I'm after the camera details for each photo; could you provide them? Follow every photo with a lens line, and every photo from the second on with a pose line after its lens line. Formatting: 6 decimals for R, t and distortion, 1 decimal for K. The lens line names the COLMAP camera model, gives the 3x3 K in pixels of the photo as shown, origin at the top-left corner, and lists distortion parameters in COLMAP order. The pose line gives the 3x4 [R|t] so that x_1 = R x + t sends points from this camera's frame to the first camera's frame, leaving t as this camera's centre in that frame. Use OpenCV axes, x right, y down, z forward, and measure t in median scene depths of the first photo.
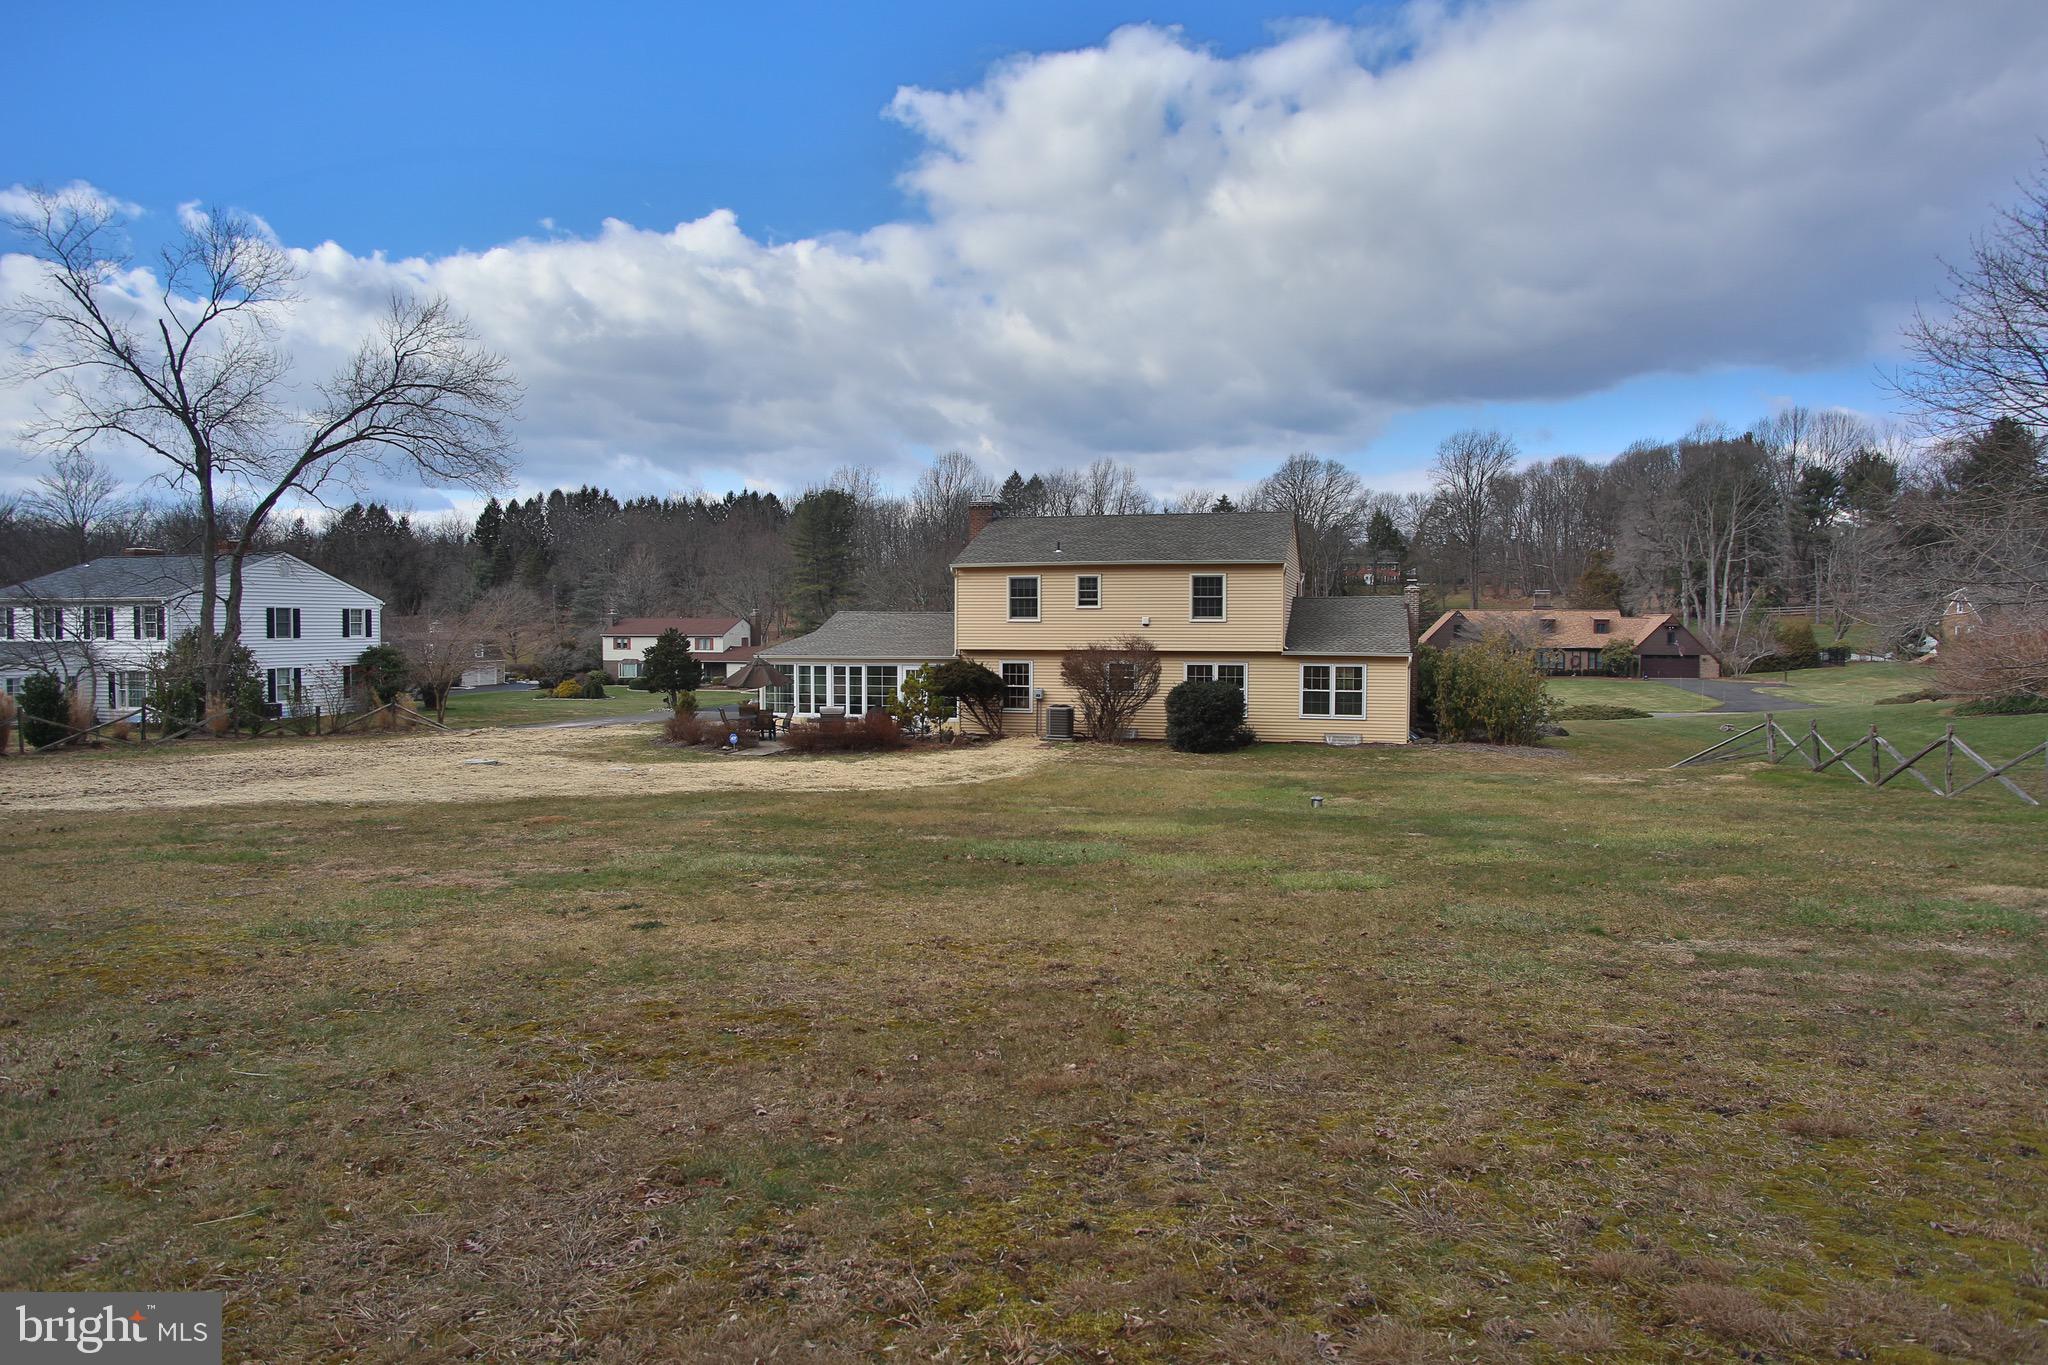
lens RADIAL K [[1156.8, 0, 1035.9], [0, 1156.8, 674.2], [0, 0, 1]] dist [-0.114997, 0.064556]
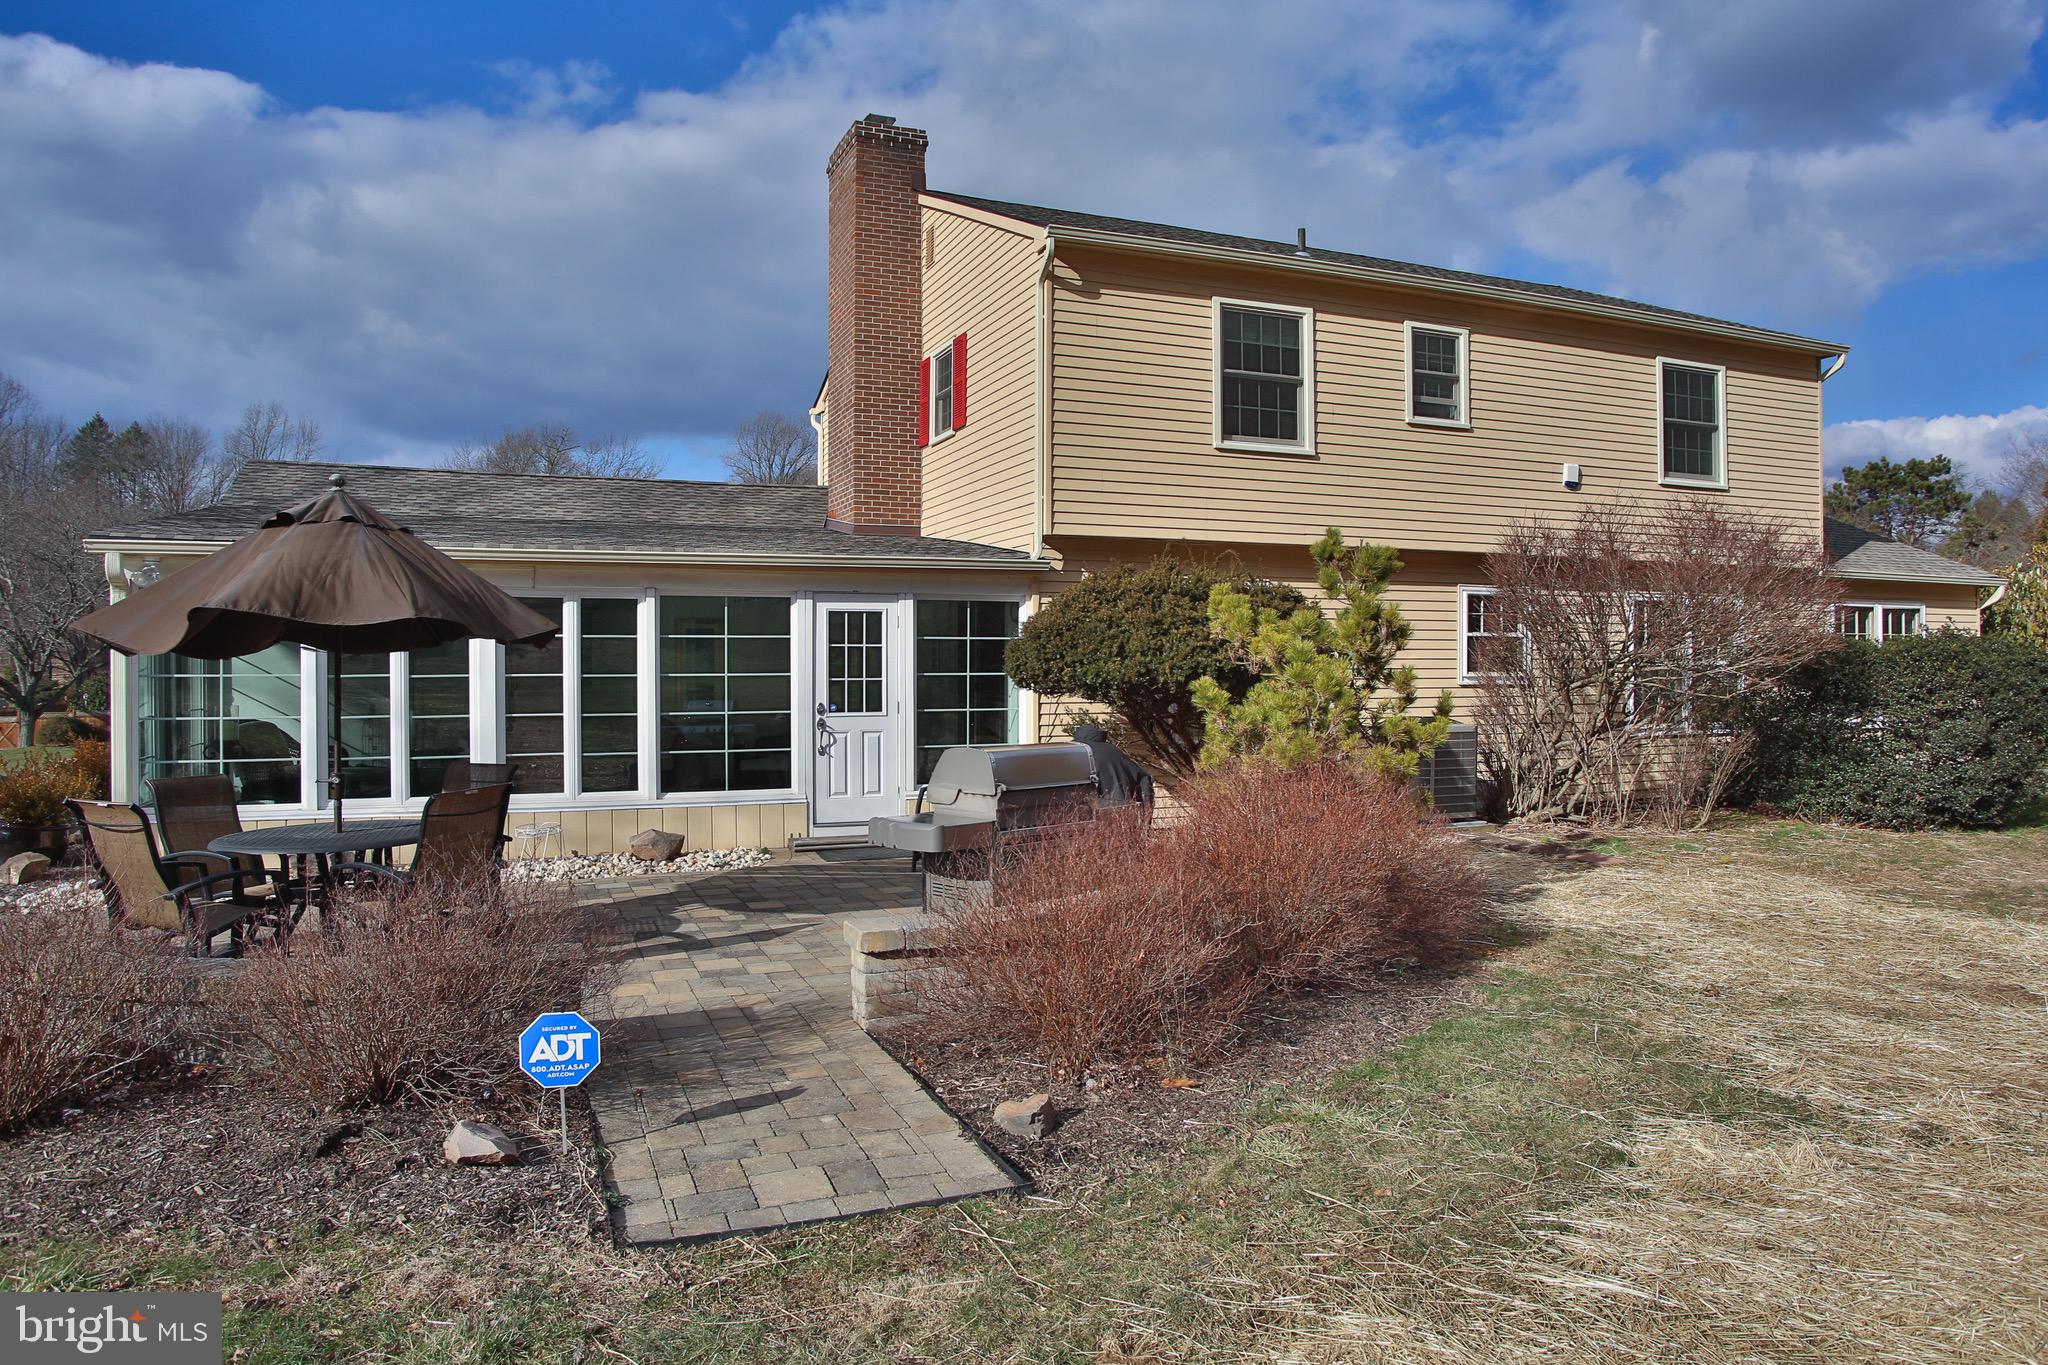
lens RADIAL K [[1271.0, 0, 1036.5], [0, 1271.0, 679.8], [0, 0, 1]] dist [-0.135724, 0.093248]
pose [[0.765934, -0.008762, 0.642860, -0.273198], [0.031940, 0.999191, -0.024436, 0.021632], [-0.642125, 0.039249, 0.765594, 0.782204]]
